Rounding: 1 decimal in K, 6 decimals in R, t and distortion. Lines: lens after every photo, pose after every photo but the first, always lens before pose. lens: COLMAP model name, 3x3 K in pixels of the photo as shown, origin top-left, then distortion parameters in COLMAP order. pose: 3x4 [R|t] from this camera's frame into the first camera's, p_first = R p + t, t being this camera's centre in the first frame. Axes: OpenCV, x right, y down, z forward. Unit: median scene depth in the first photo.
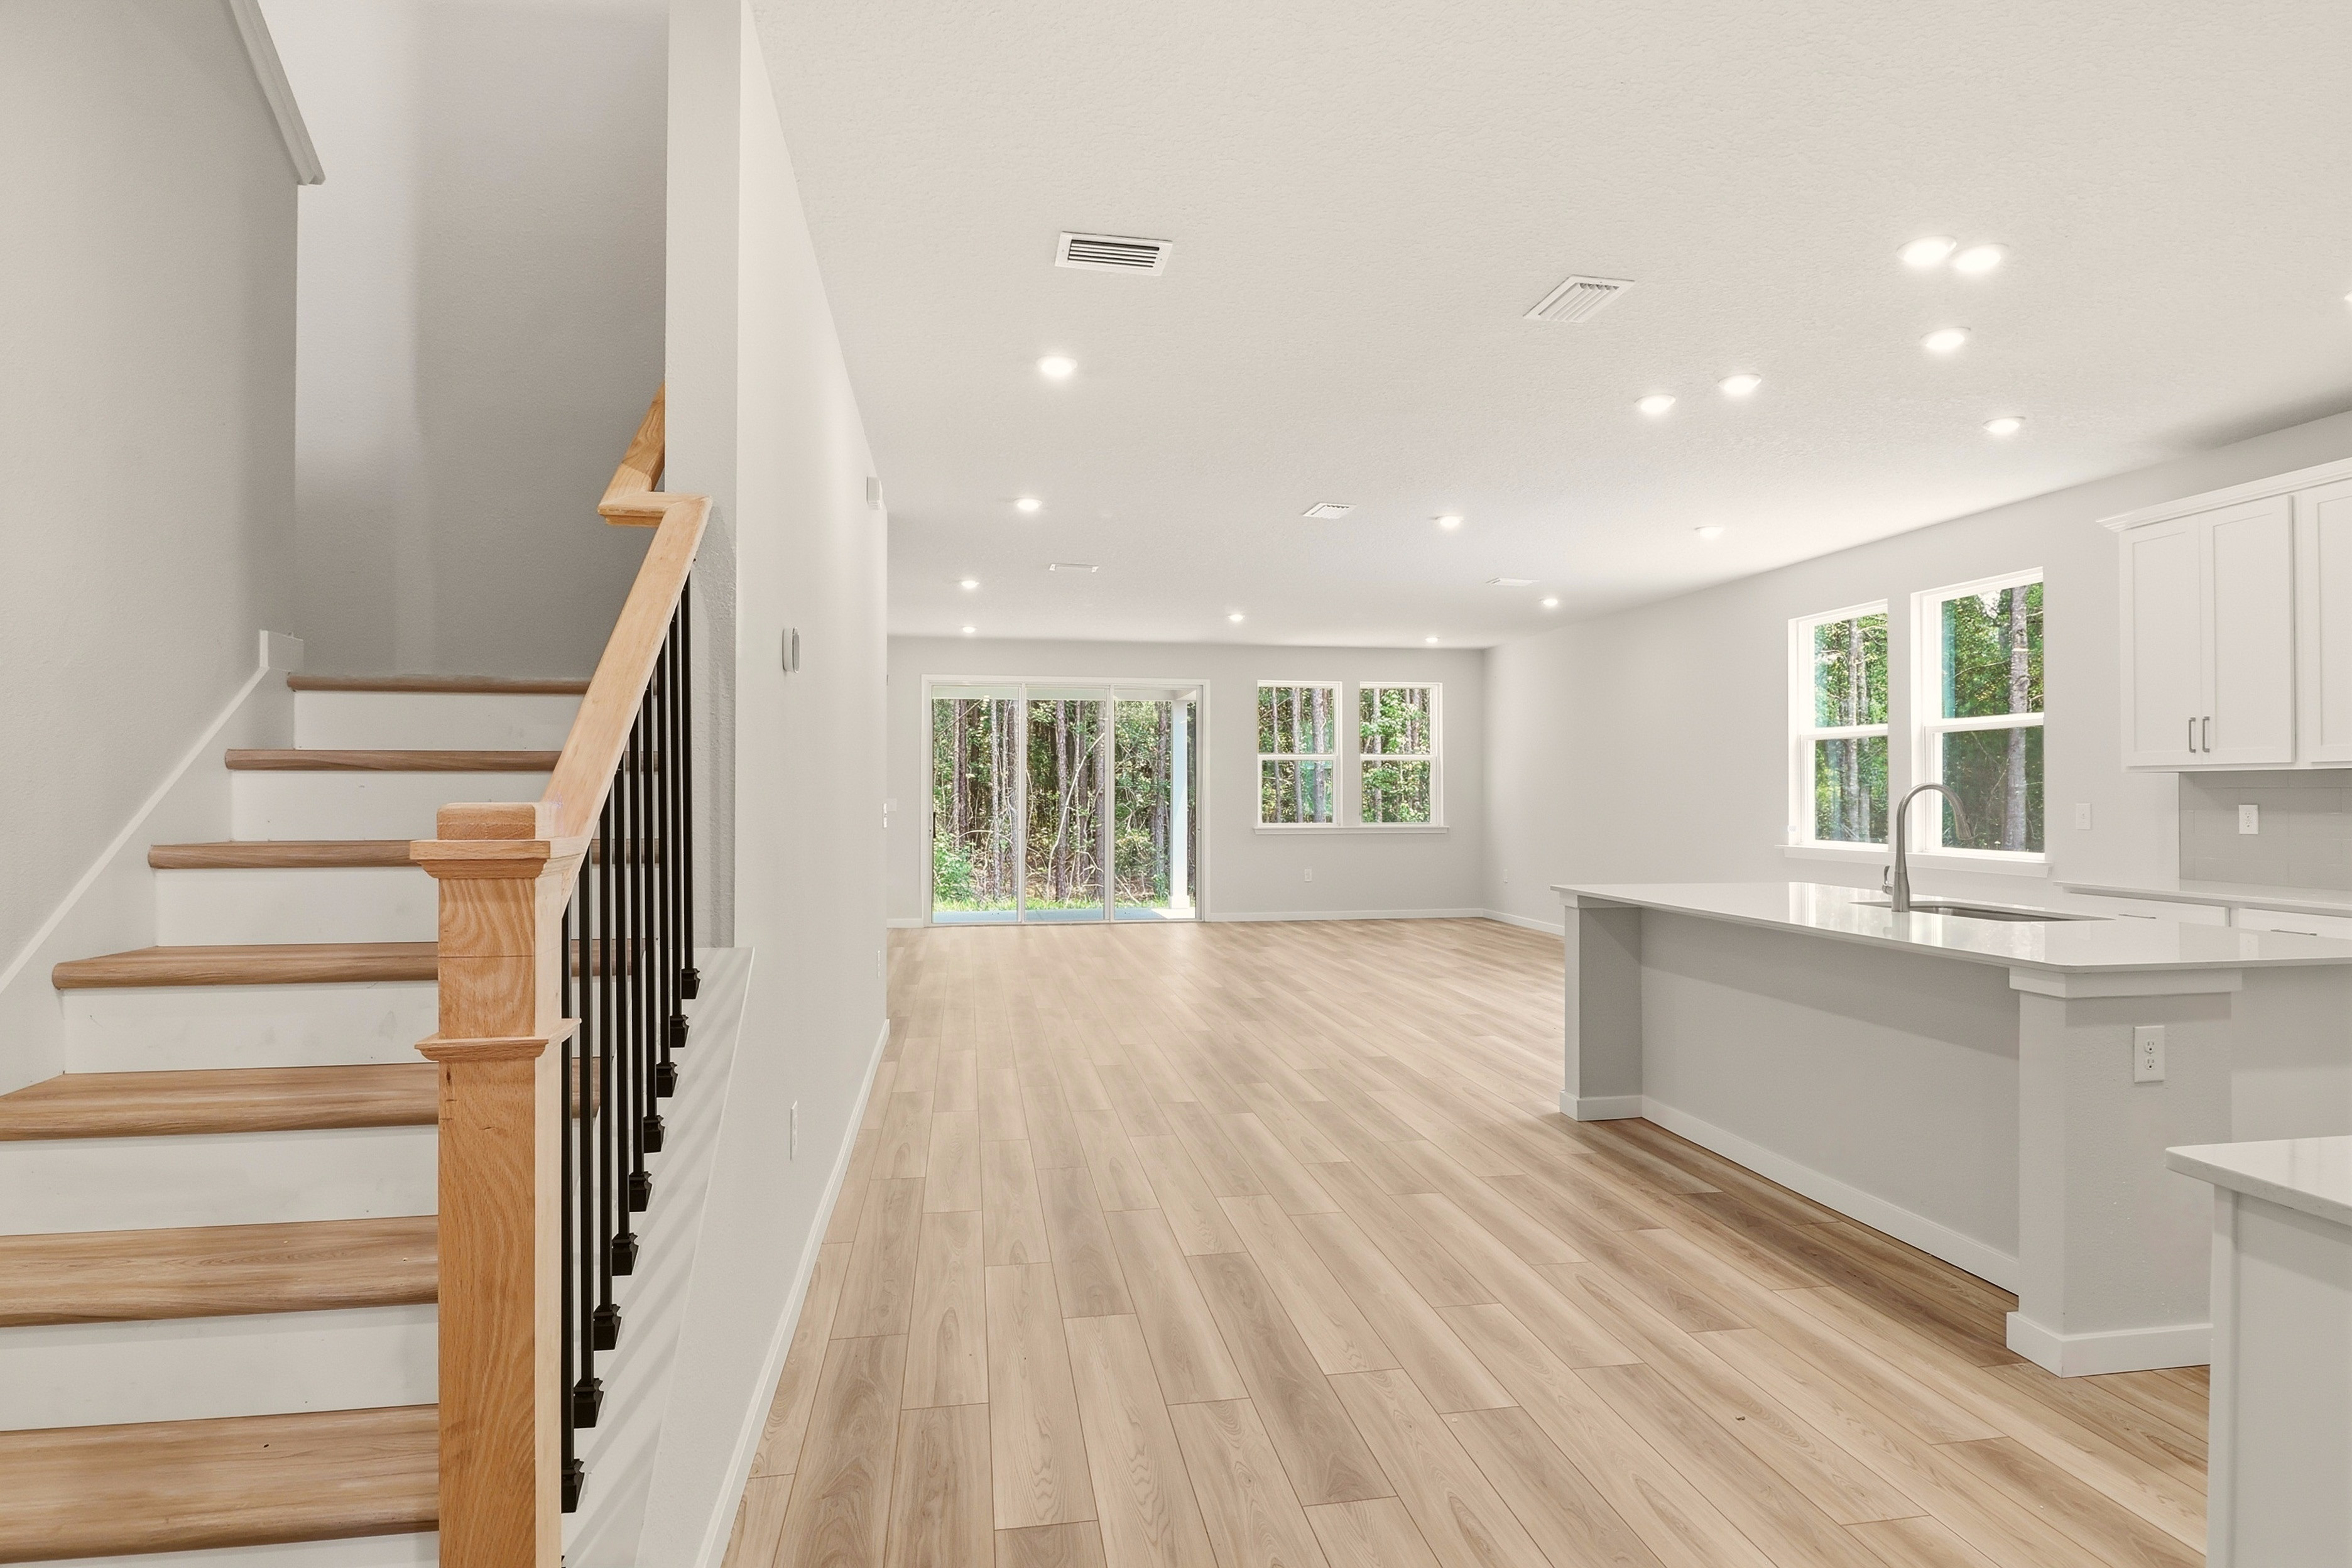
lens RADIAL K [[1261.7, 0, 1200.1], [0, 1261.7, 755.1], [0, 0, 1]] dist [0.004951, -0.004741]
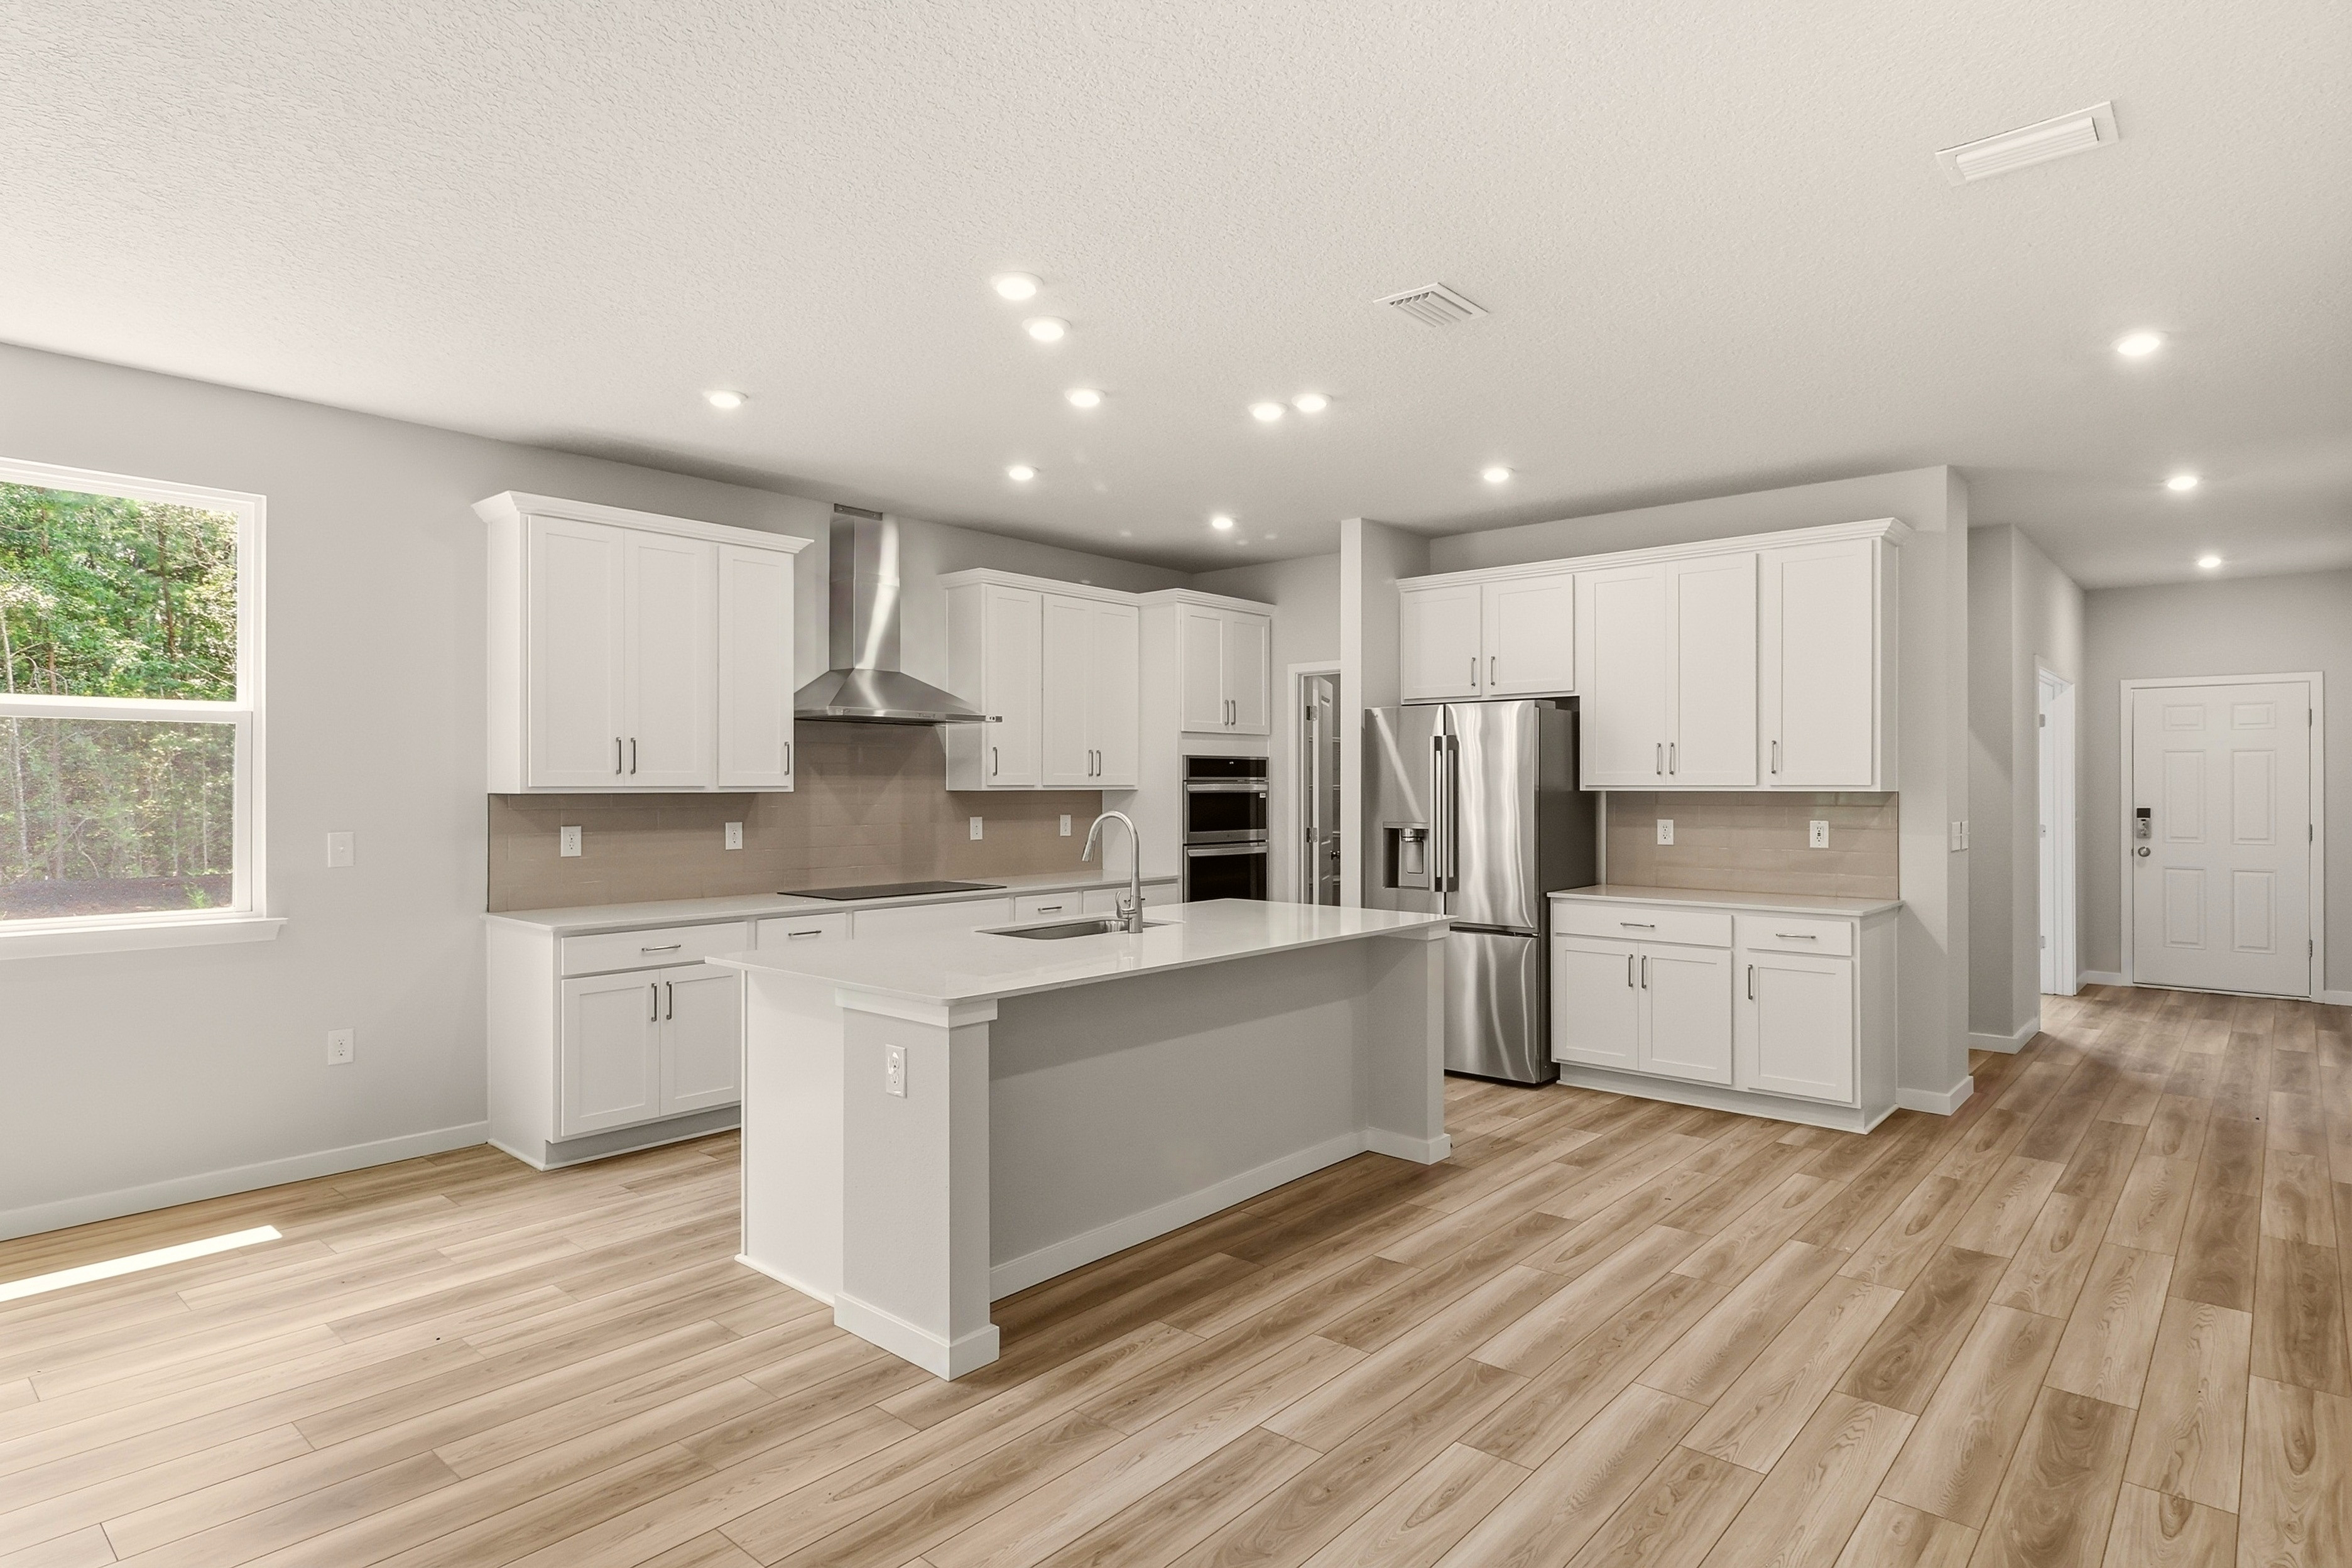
lens RADIAL K [[1261.7, 0, 1178.1], [0, 1261.7, 778.4], [0, 0, 1]] dist [0.004951, -0.004741]
pose [[-0.617575, 0.003277, 0.786505, -0.245422], [-0.023390, 0.999472, -0.022531, 0.013256], [-0.786164, -0.032311, -0.617172, 1.300380]]
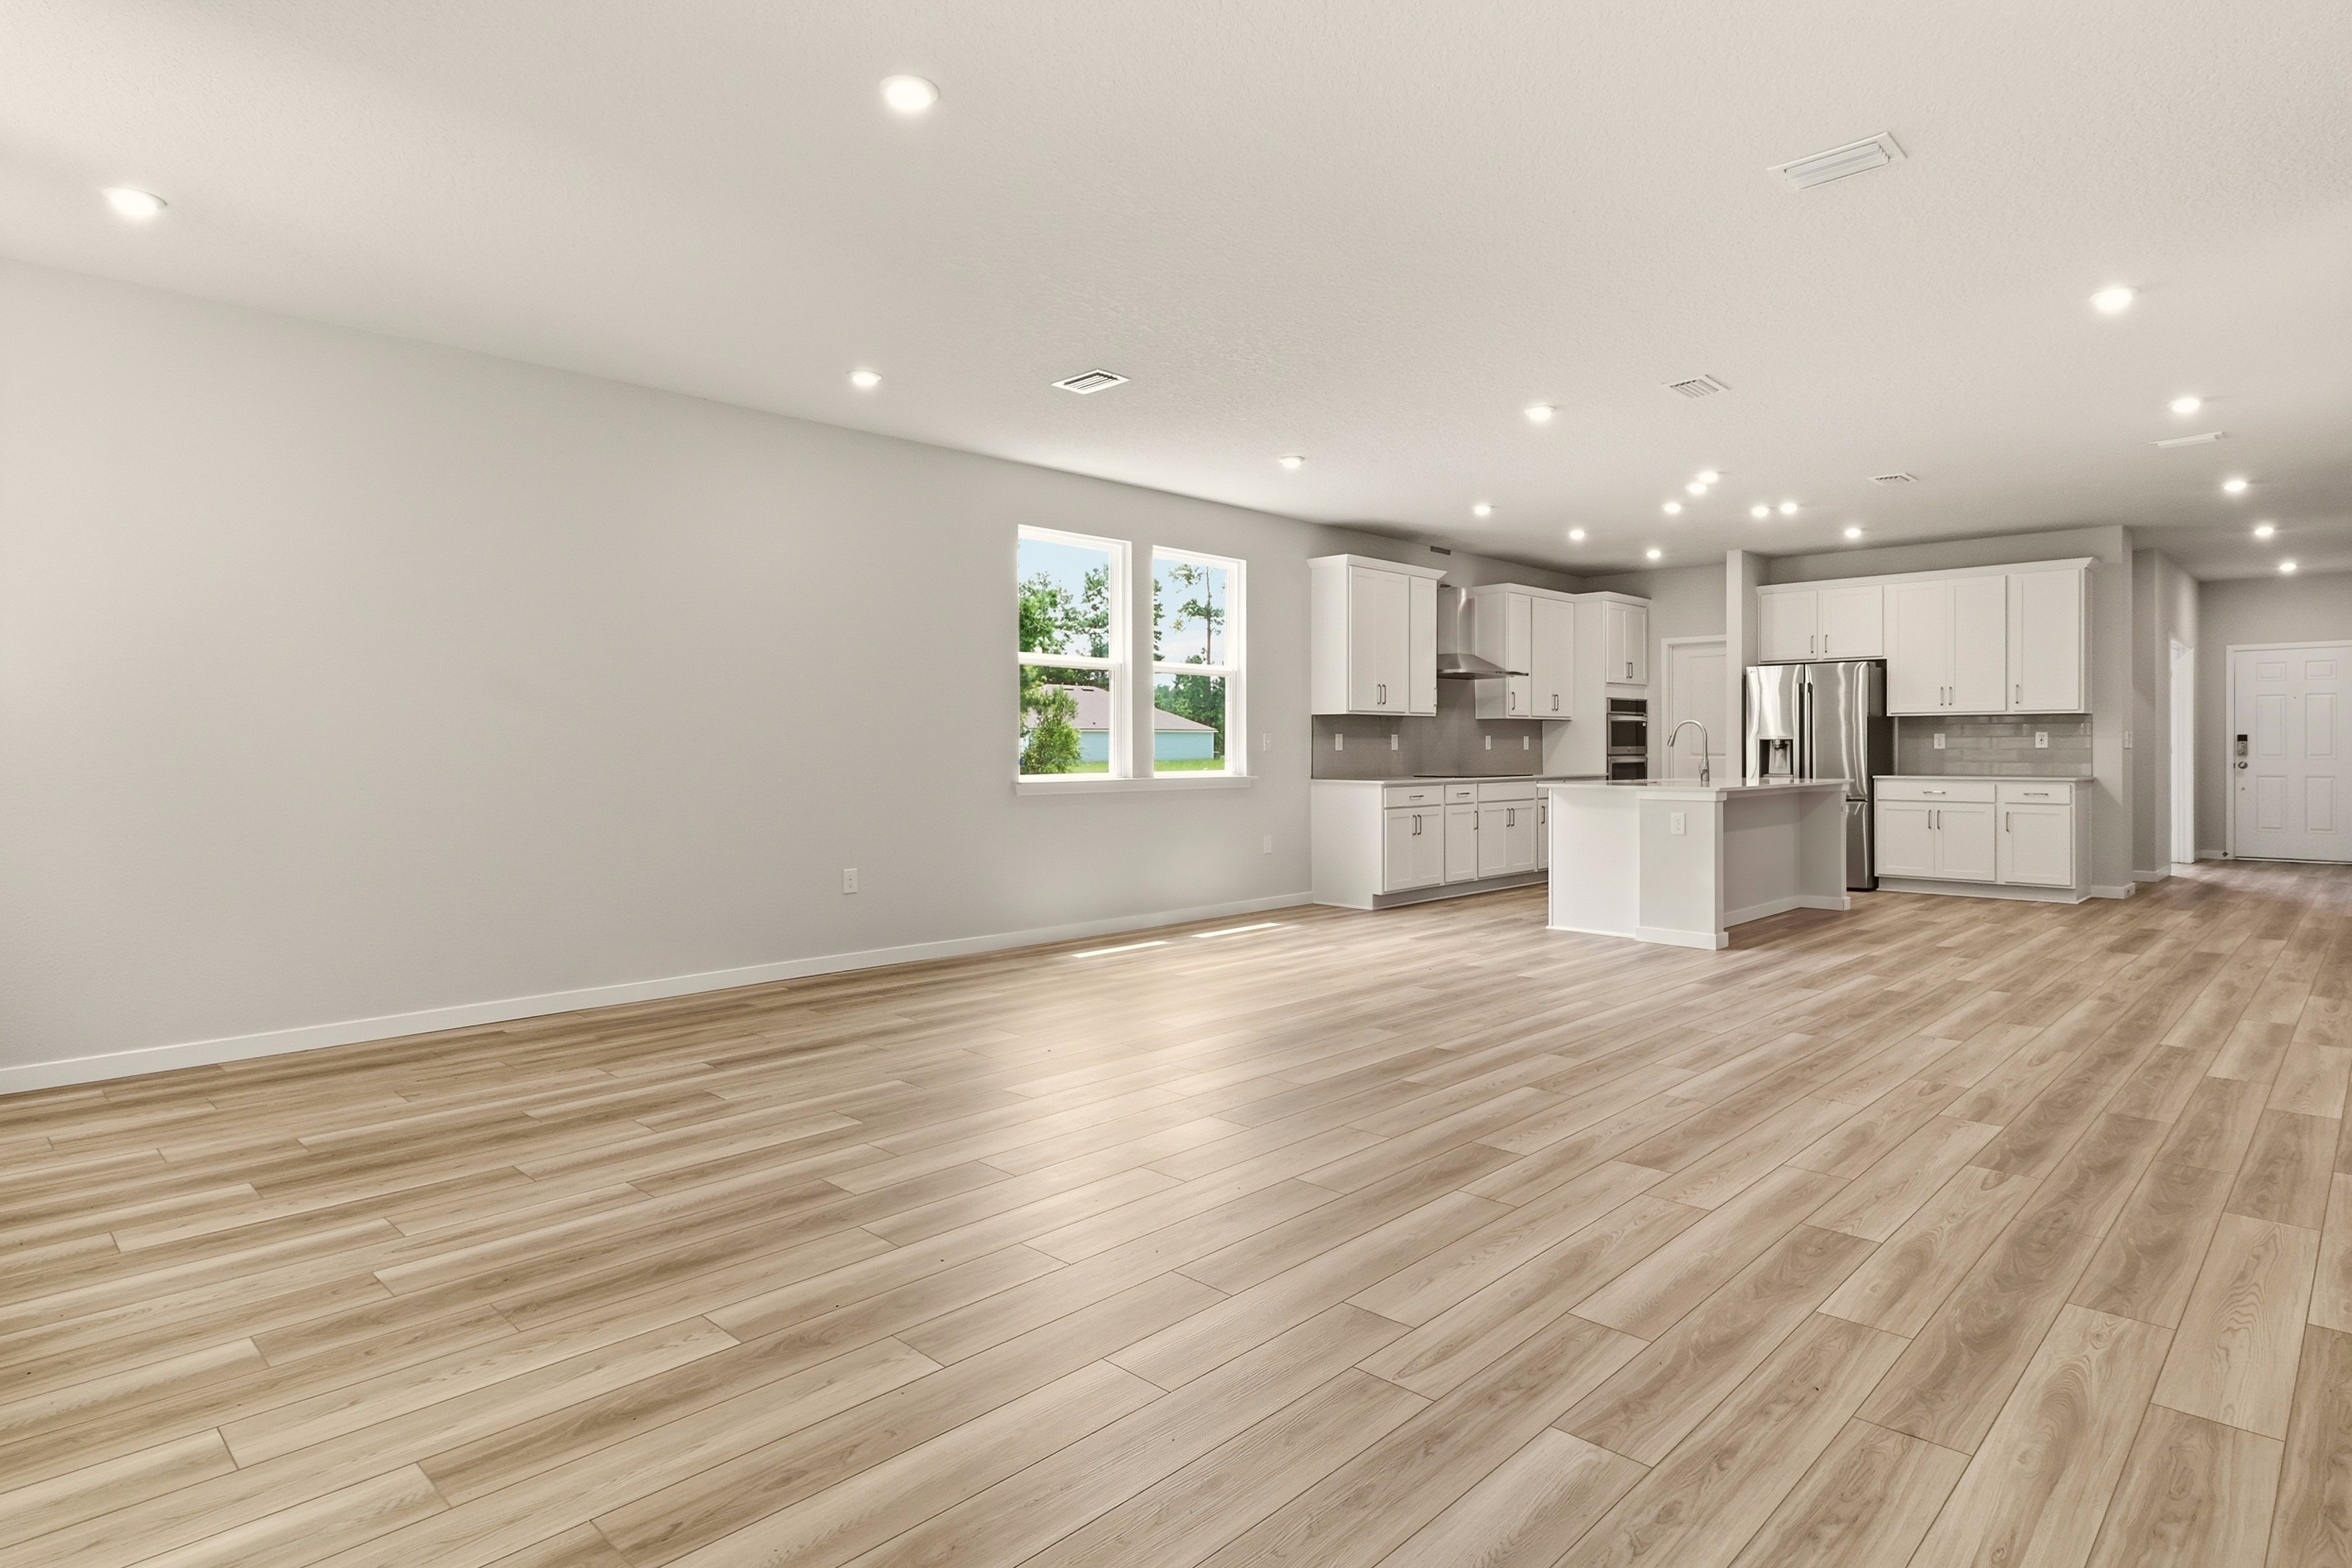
lens RADIAL K [[1261.7, 0, 1187.1], [0, 1261.7, 748.2], [0, 0, 1]] dist [0.004951, -0.004741]
pose [[-0.579164, -0.000937, 0.815210, -0.524905], [-0.022717, 0.999630, -0.014991, 0.095489], [-0.814894, -0.027201, -0.578971, 2.323020]]
